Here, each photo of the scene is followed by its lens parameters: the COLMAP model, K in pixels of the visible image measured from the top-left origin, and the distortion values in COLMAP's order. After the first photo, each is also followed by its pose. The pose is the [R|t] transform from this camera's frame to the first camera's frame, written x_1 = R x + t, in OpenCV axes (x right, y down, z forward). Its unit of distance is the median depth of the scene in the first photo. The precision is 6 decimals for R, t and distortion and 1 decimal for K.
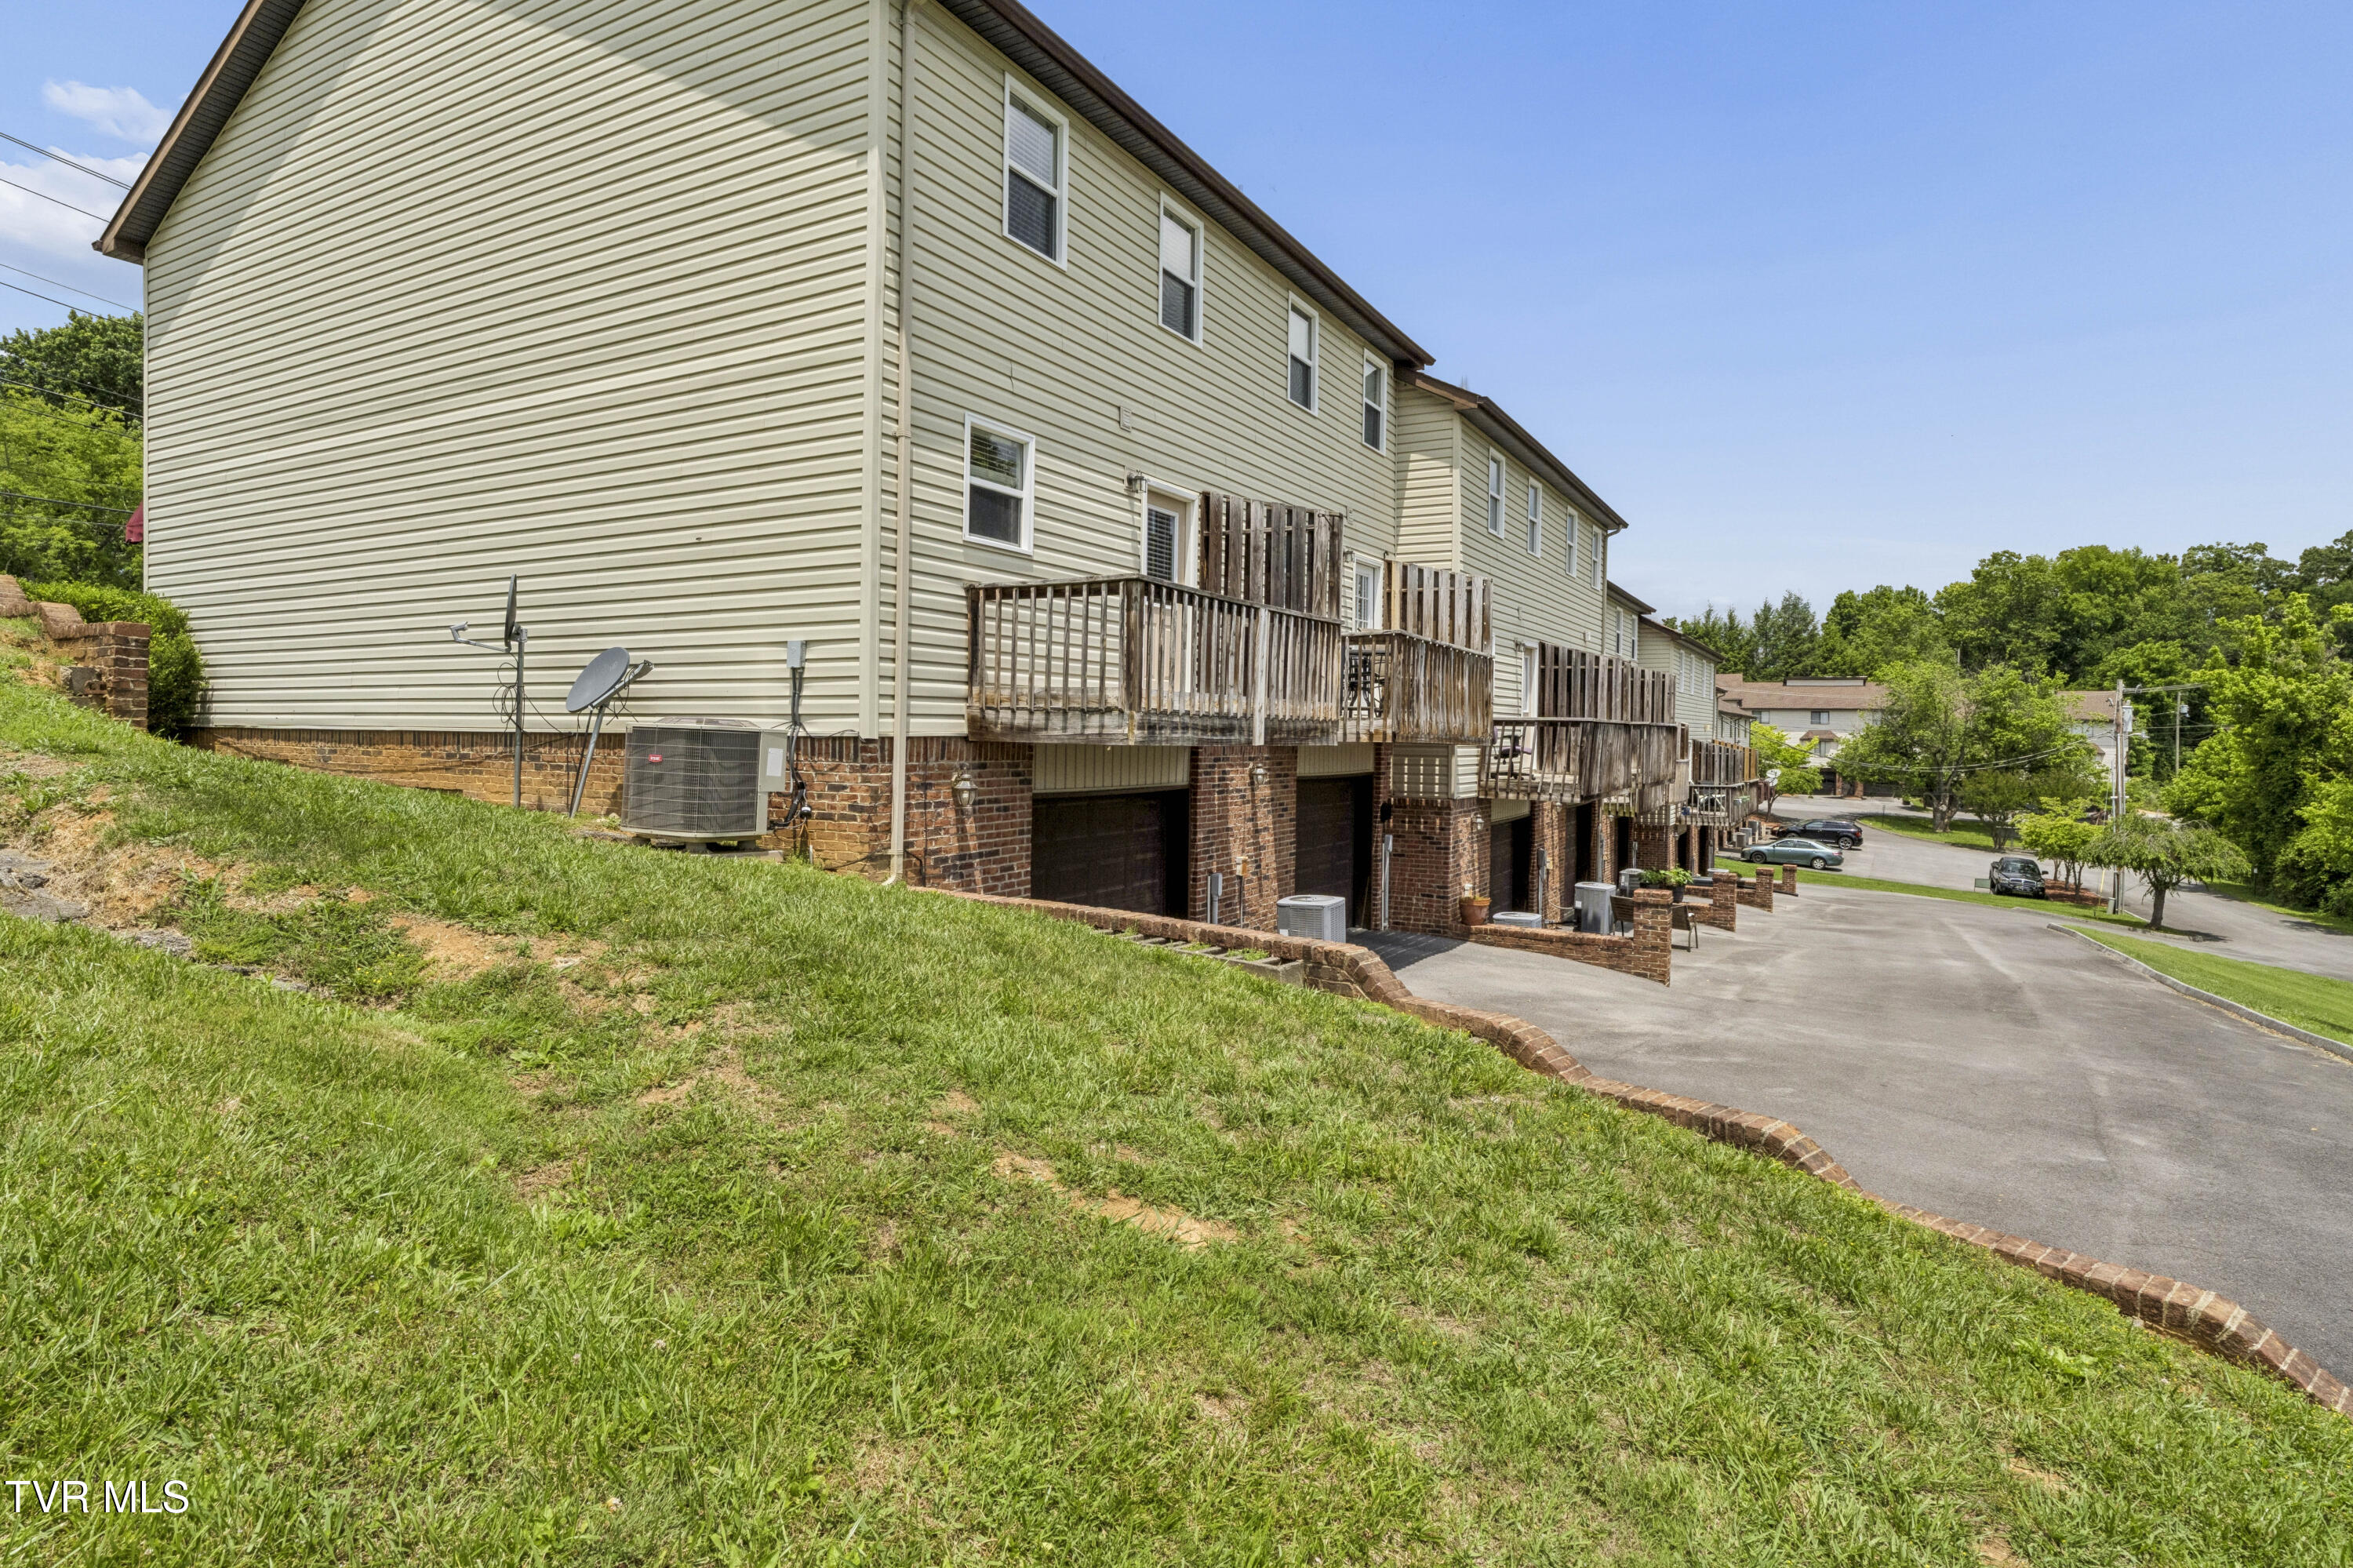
lens RADIAL K [[1205.0, 0, 1191.3], [0, 1205.0, 767.8], [0, 0, 1]] dist [-0.004064, 0.001975]
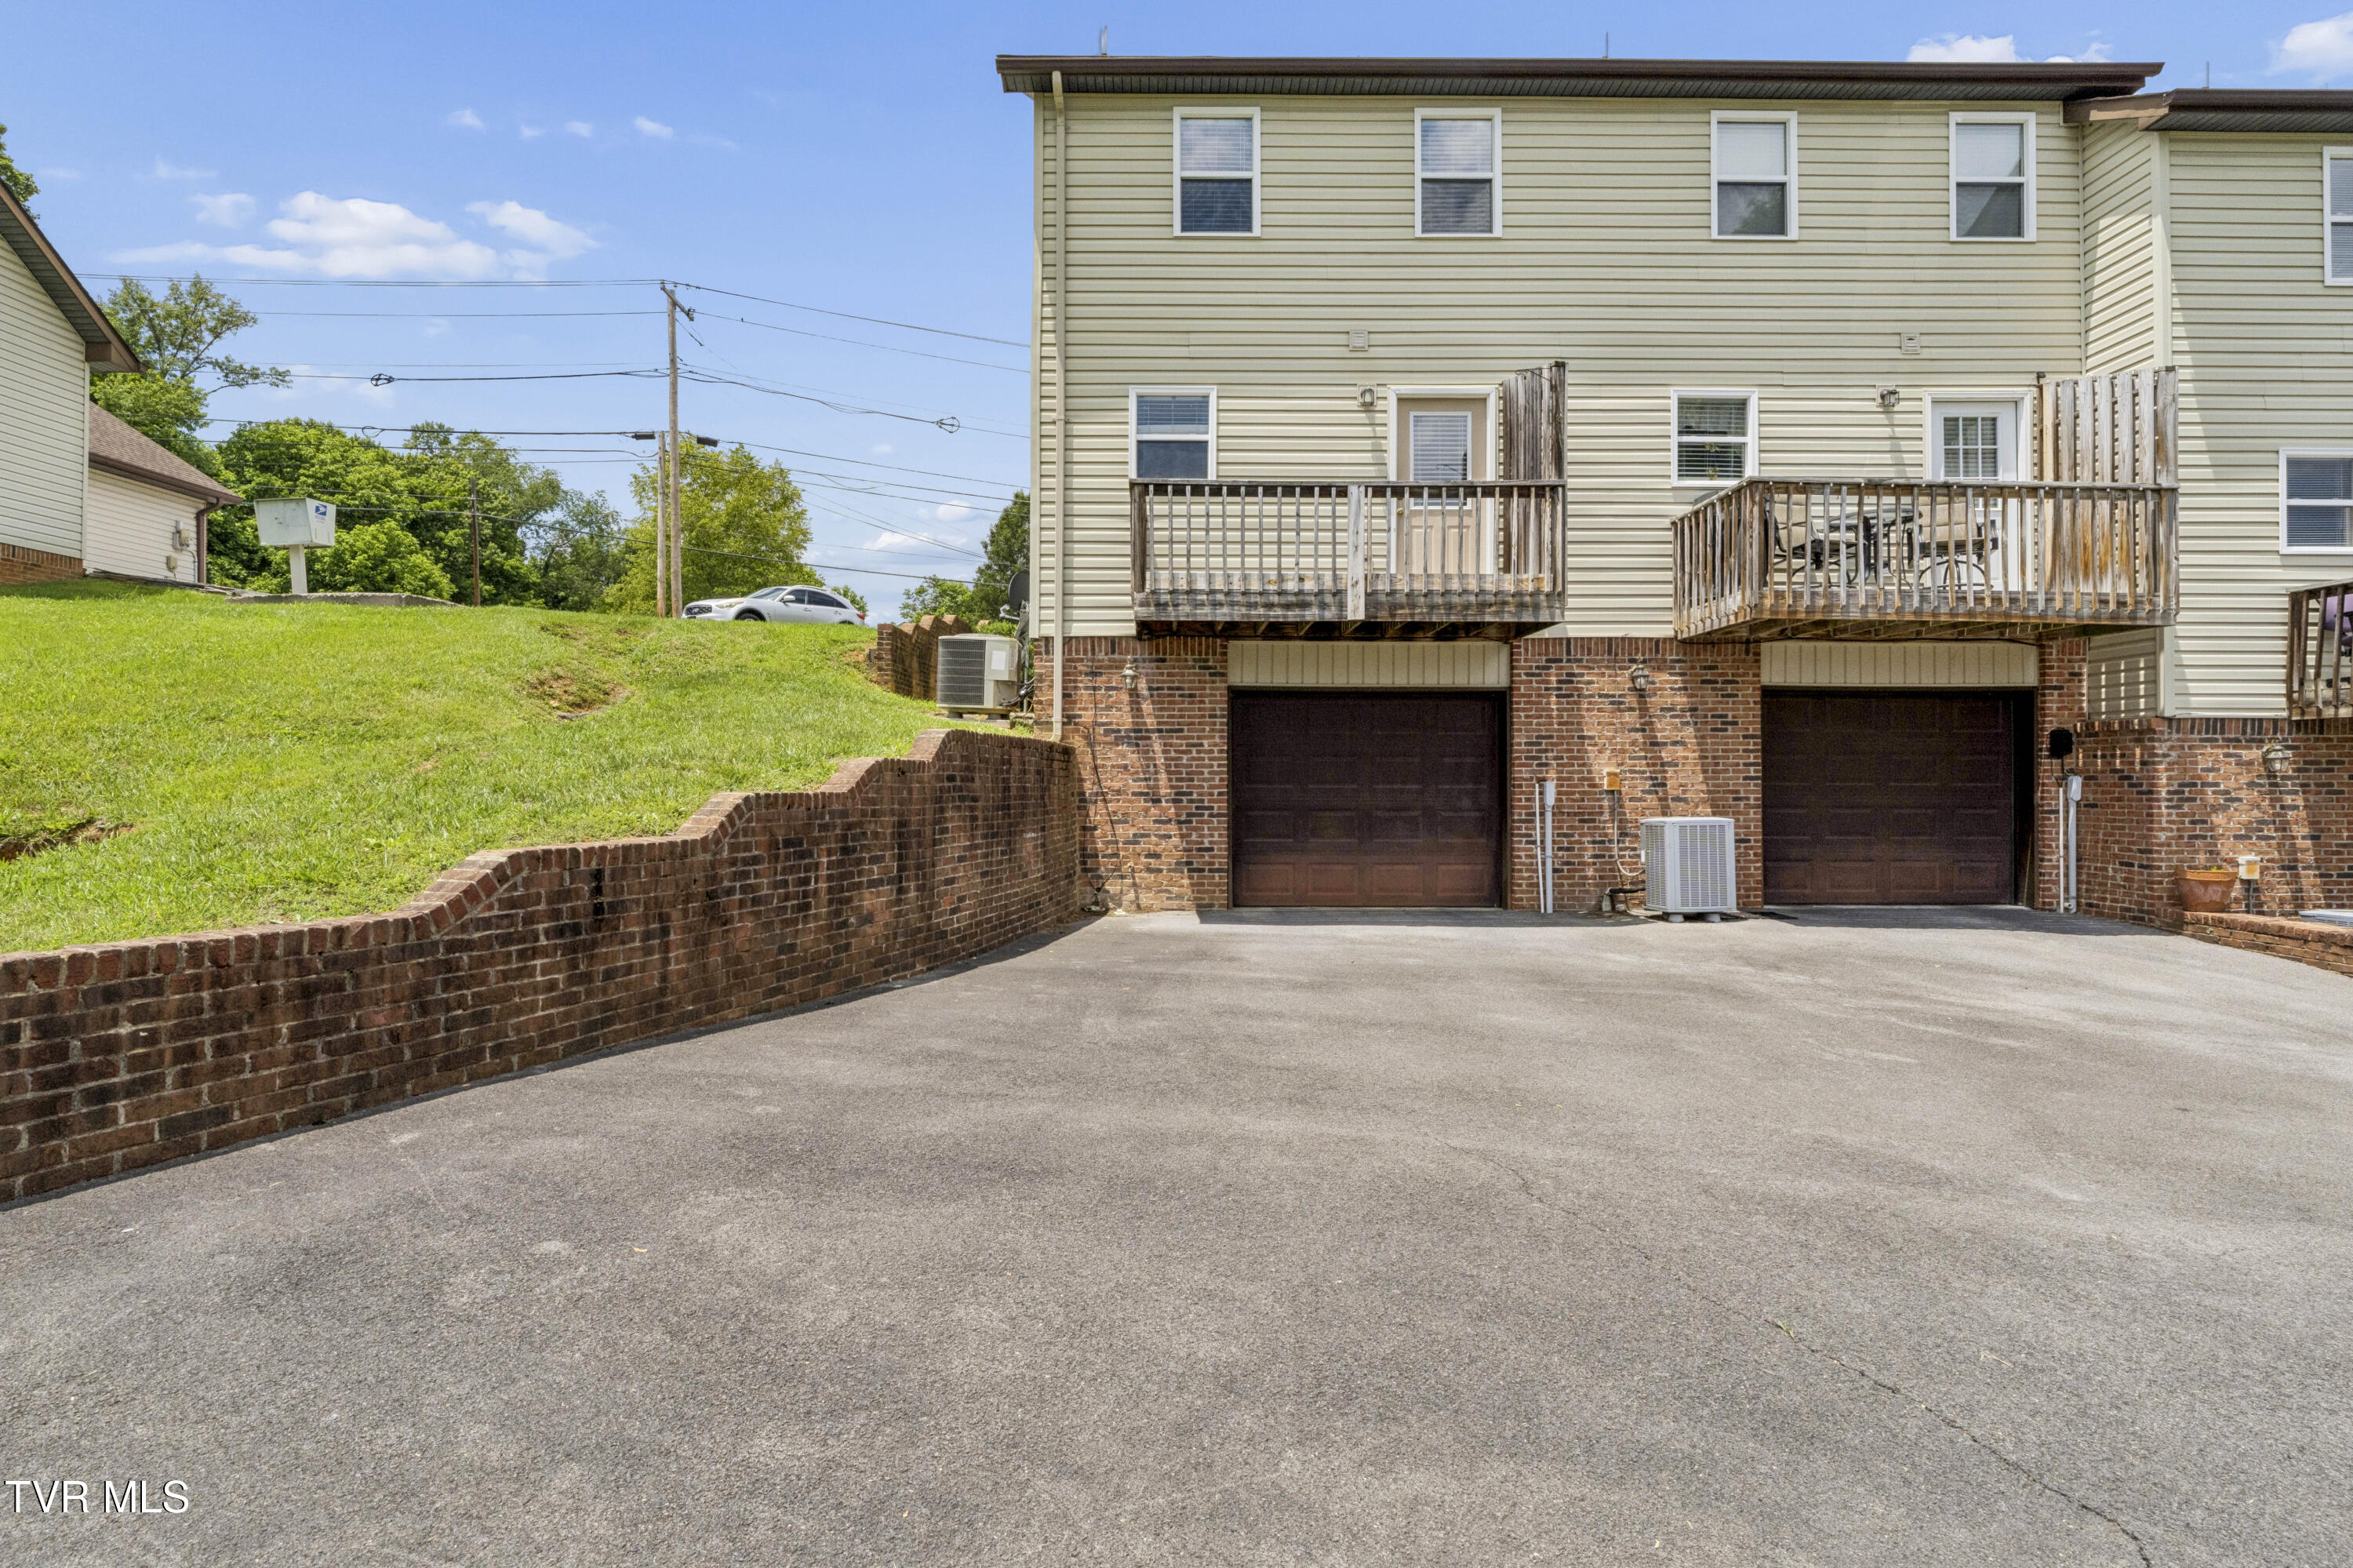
lens RADIAL K [[1205.0, 0, 1191.3], [0, 1205.0, 786.2], [0, 0, 1]] dist [-0.004064, 0.001975]
pose [[0.512449, -0.010737, -0.858651, 0.874242], [-0.016414, 0.999617, -0.022295, 0.149529], [0.858561, 0.025519, 0.512076, 0.368574]]
